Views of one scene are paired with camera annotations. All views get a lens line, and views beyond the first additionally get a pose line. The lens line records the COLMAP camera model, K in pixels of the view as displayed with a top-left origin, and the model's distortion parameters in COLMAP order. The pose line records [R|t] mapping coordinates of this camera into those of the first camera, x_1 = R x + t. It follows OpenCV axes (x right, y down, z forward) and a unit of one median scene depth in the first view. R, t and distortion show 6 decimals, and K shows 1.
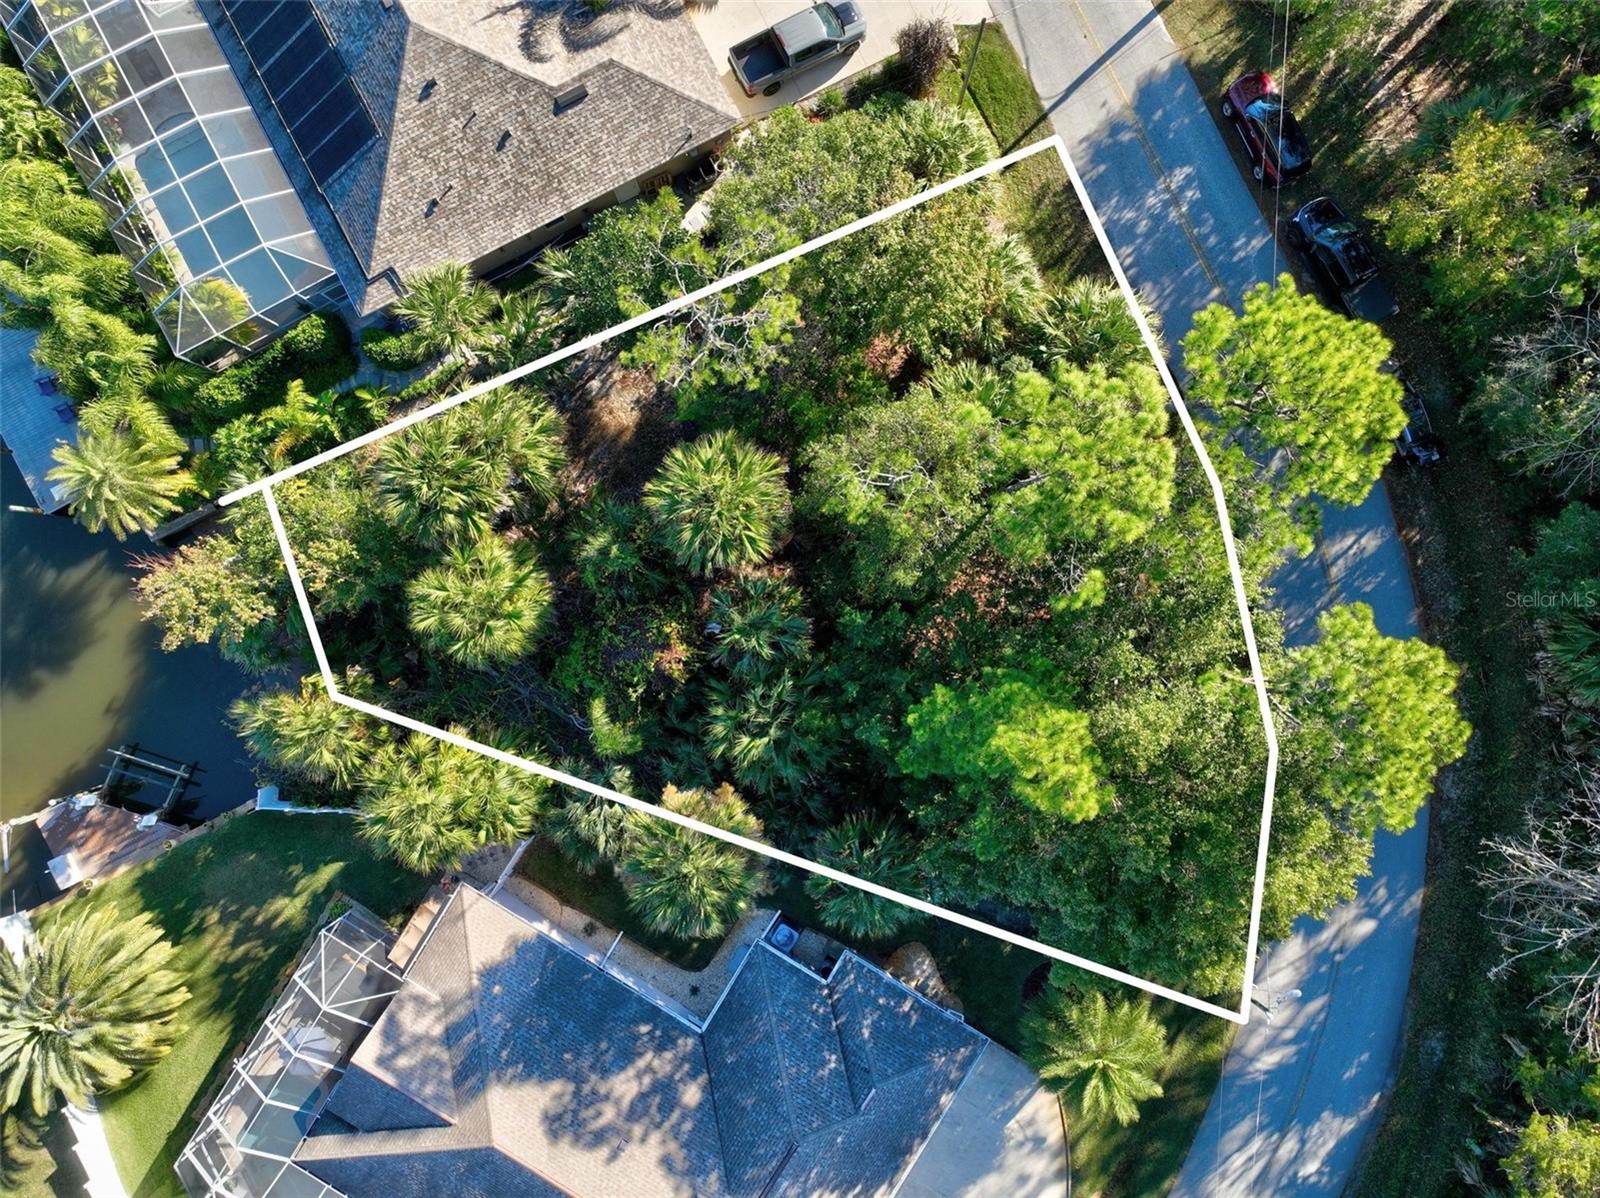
lens RADIAL K [[1129.5, 0, 801.7], [0, 1129.5, 595.8], [0, 0, 1]] dist [0.000767, 0.016273]
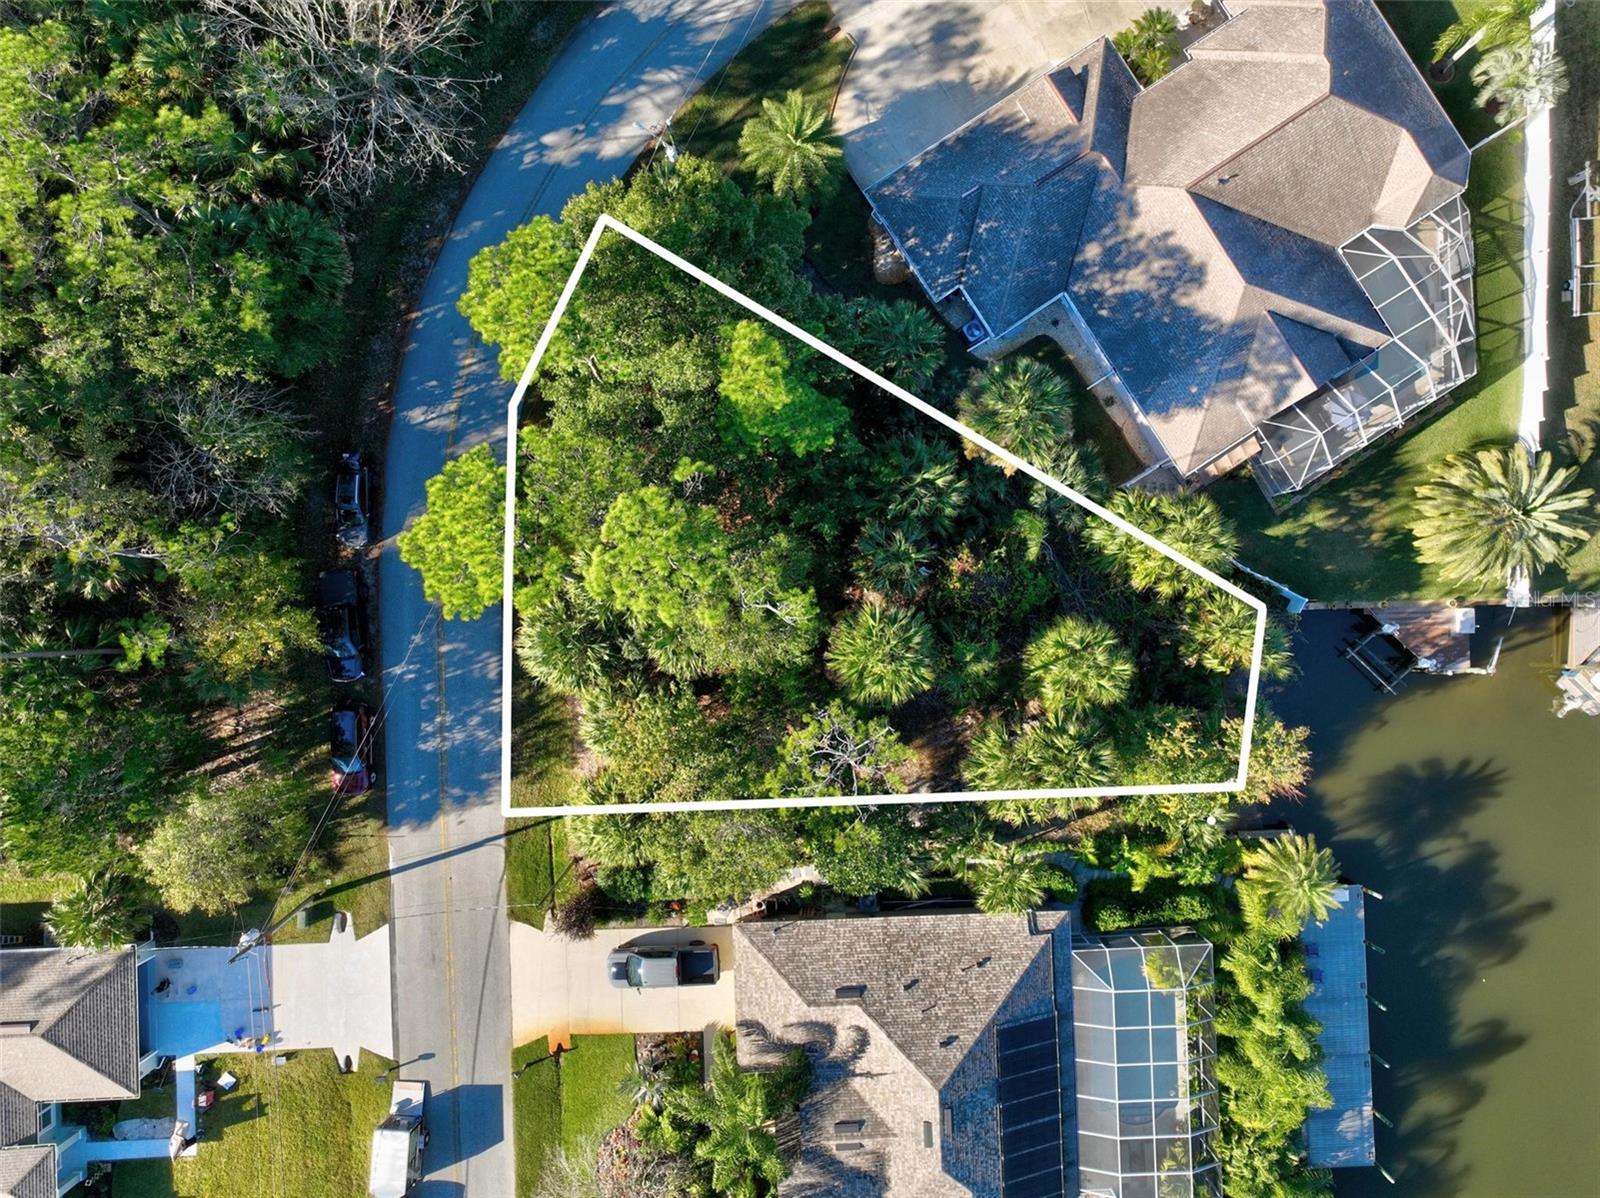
lens RADIAL K [[1129.5, 0, 797.7], [0, 1129.5, 607.0], [0, 0, 1]] dist [0.000767, 0.016273]
pose [[-0.905433, -0.424392, -0.009038, 0.046224], [0.424343, -0.905475, 0.006861, -0.075890], [-0.011096, 0.002377, 0.999936, -0.281325]]
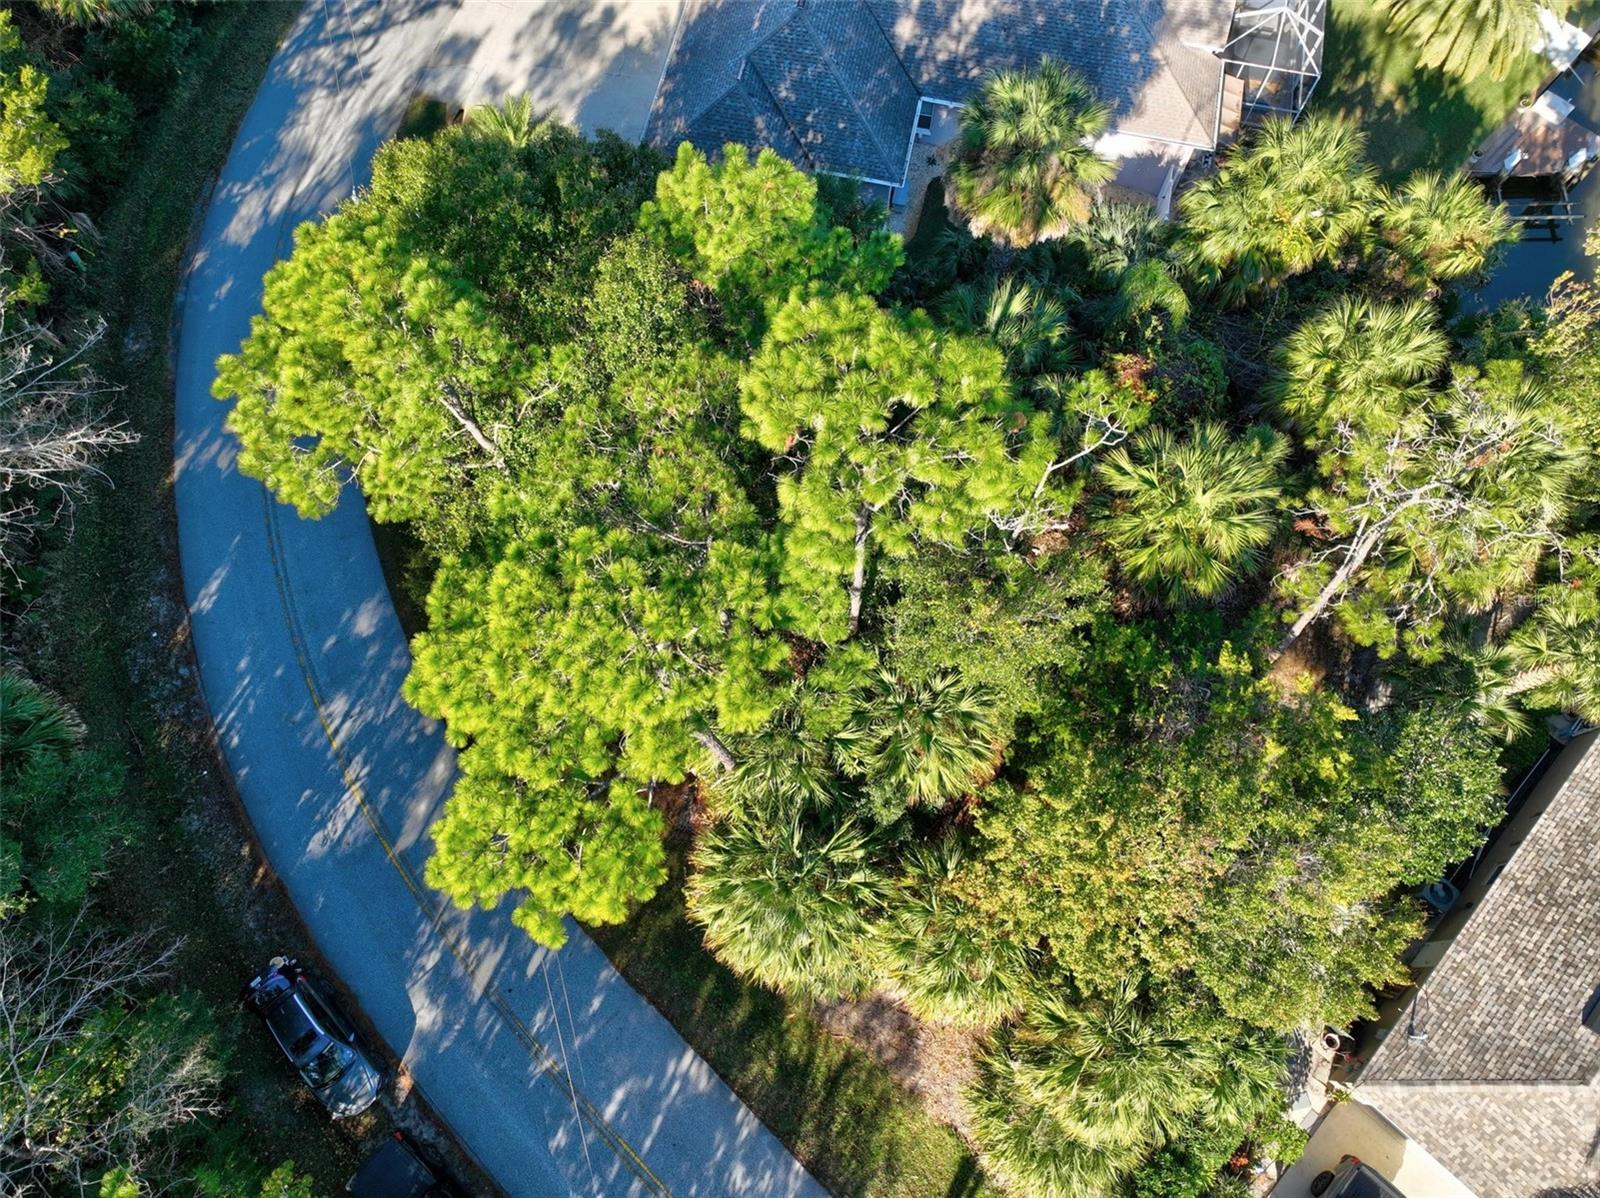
lens RADIAL K [[1129.5, 0, 803.3], [0, 1129.5, 595.8], [0, 0, 1]] dist [0.000767, 0.016273]
pose [[-0.941277, 0.310277, -0.133140, 0.270164], [-0.337287, -0.882041, 0.329000, -0.276781], [-0.015354, 0.354586, 0.934897, 0.258975]]
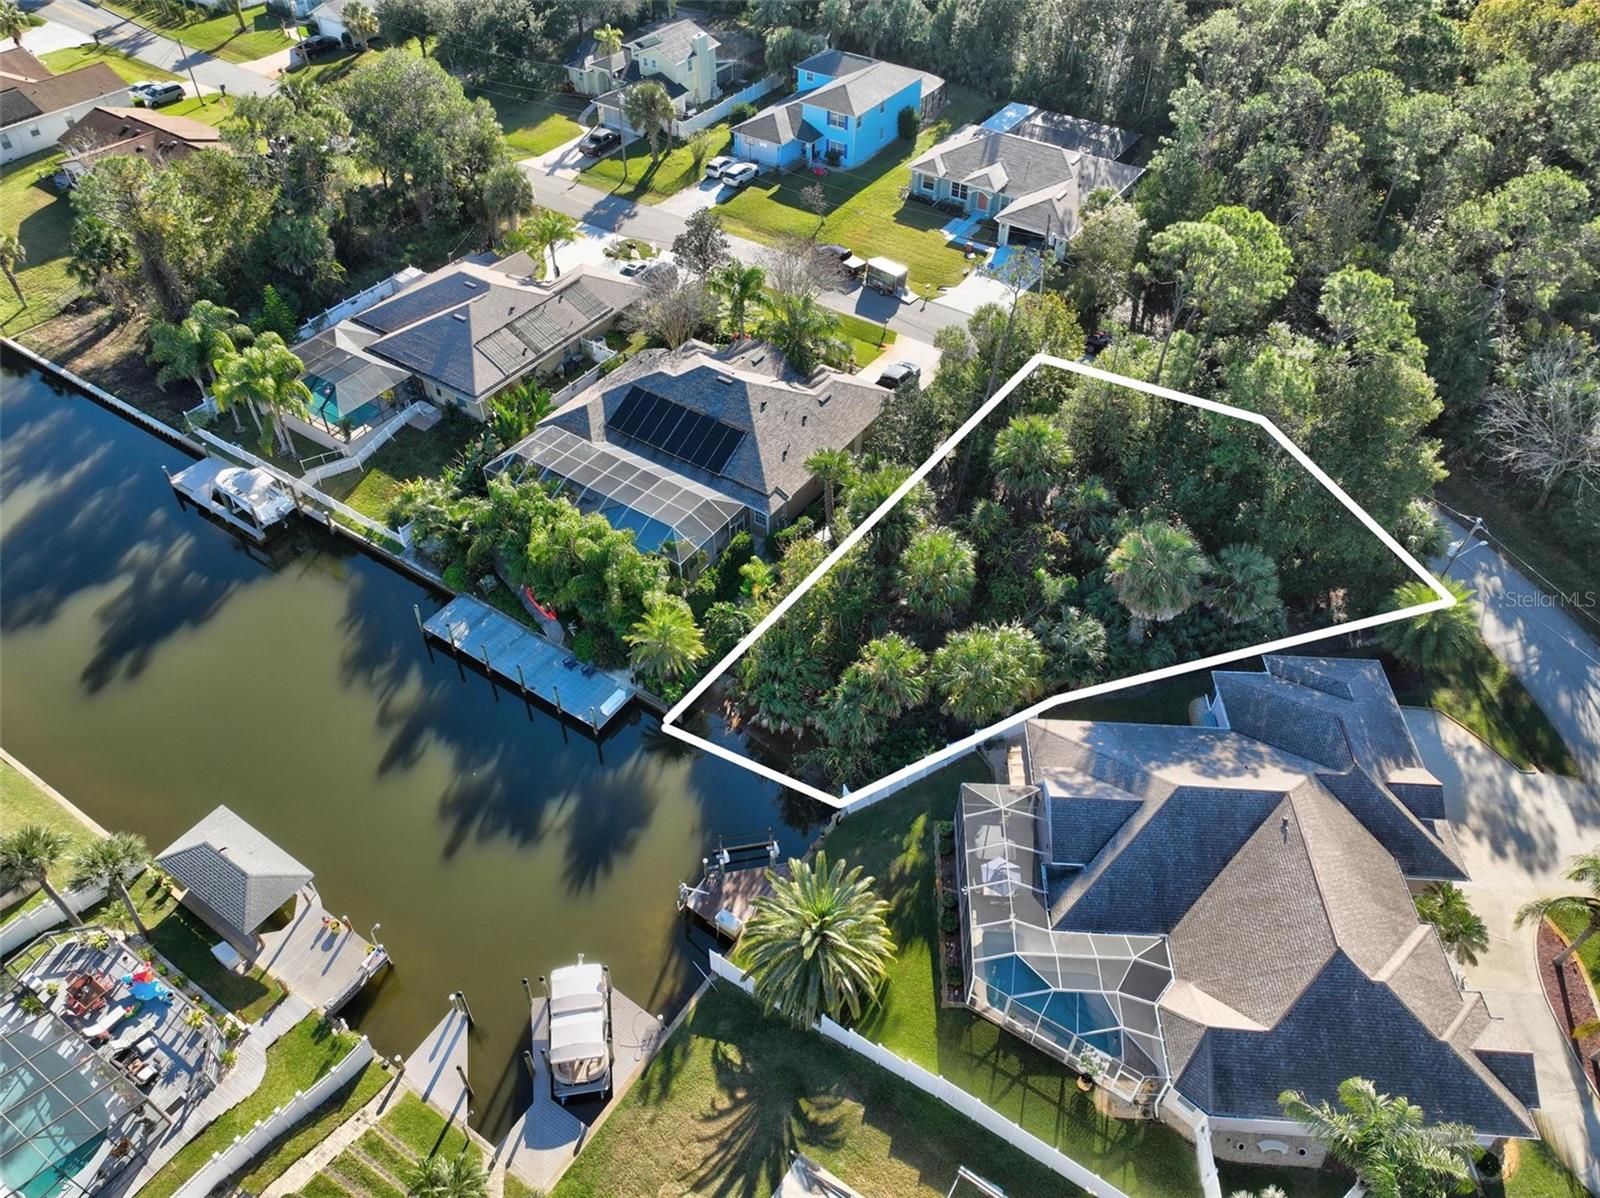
lens RADIAL K [[1129.5, 0, 797.2], [0, 1129.5, 598.1], [0, 0, 1]] dist [0.000767, 0.016273]
pose [[0.877235, -0.337259, 0.341637, -0.989899], [0.480057, 0.619582, -0.621018, 0.904739], [-0.002228, 0.708784, 0.705422, -0.091917]]
